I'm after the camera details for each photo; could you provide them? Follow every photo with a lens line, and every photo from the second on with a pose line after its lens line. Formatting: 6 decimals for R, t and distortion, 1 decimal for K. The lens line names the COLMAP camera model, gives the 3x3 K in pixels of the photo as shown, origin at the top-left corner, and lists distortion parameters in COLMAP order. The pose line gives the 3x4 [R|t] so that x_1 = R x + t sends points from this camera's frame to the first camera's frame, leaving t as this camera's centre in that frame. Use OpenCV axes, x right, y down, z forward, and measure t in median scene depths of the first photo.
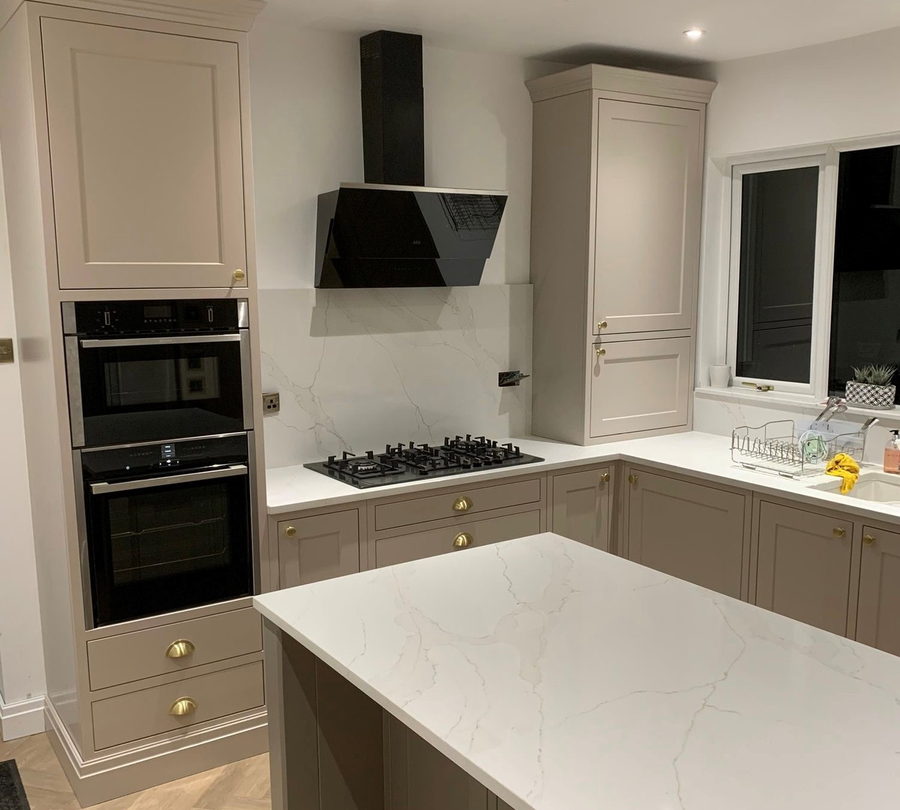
lens RADIAL K [[944.6, 0, 451.2], [0, 944.6, 407.8], [0, 0, 1]] dist [-0.001871, 0.000000]
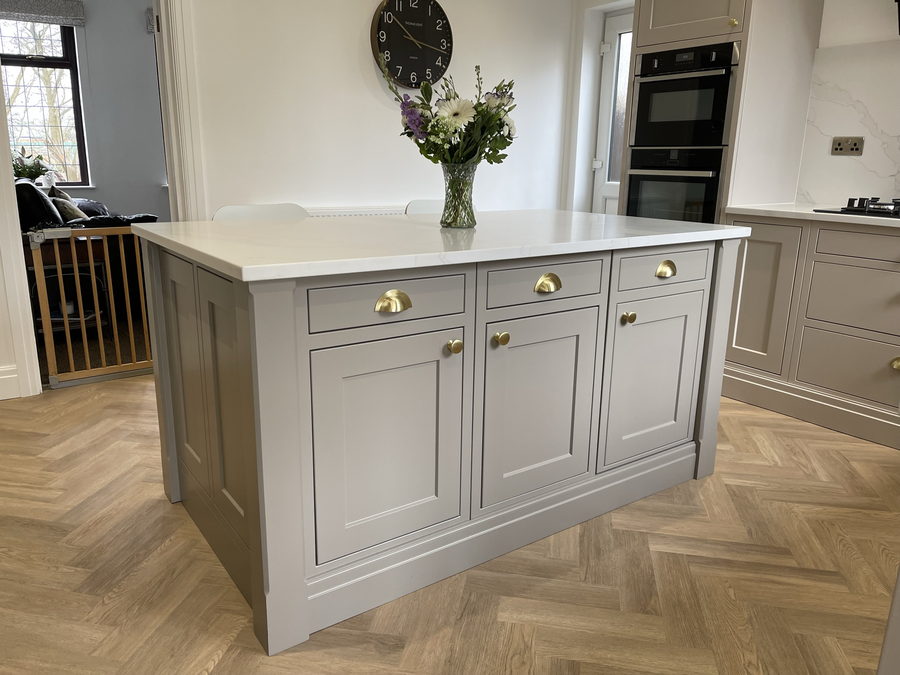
lens RADIAL K [[679.3, 0, 444.4], [0, 679.3, 332.8], [0, 0, 1]] dist [0.063322, -0.090753]
pose [[0.022482, 0.264928, -0.964006, 0.661317], [-0.156364, 0.953315, 0.258343, 0.072984], [0.987444, 0.144928, 0.062858, 0.488282]]
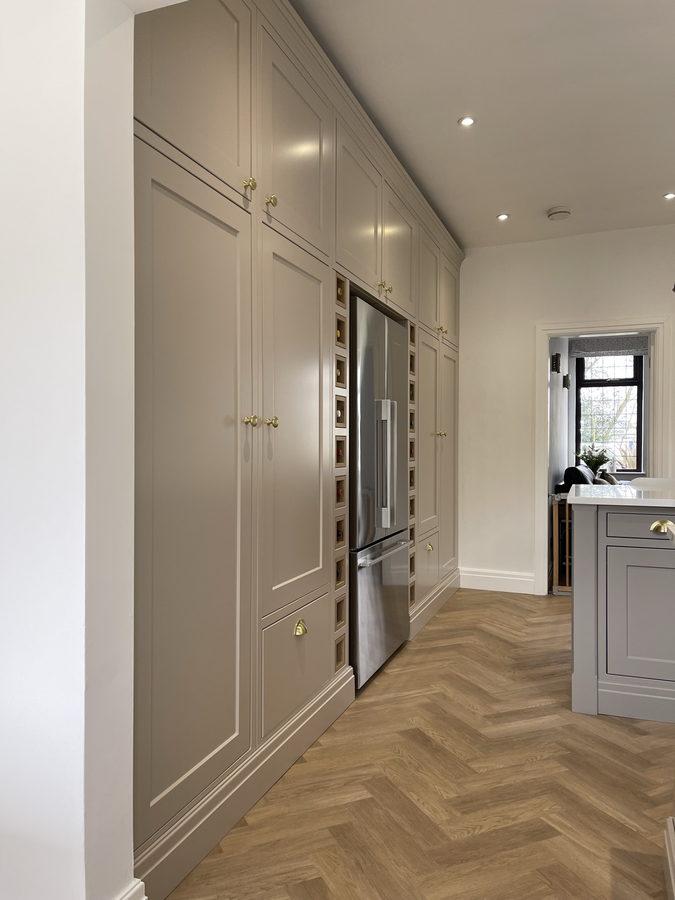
lens RADIAL K [[679.3, 0, 338.0], [0, 679.3, 449.4], [0, 0, 1]] dist [0.063322, -0.090753]
pose [[-0.807678, 0.018217, -0.589342, 0.962117], [-0.072839, 0.988784, 0.130387, 0.016201], [0.585107, 0.148238, -0.797293, 0.848642]]
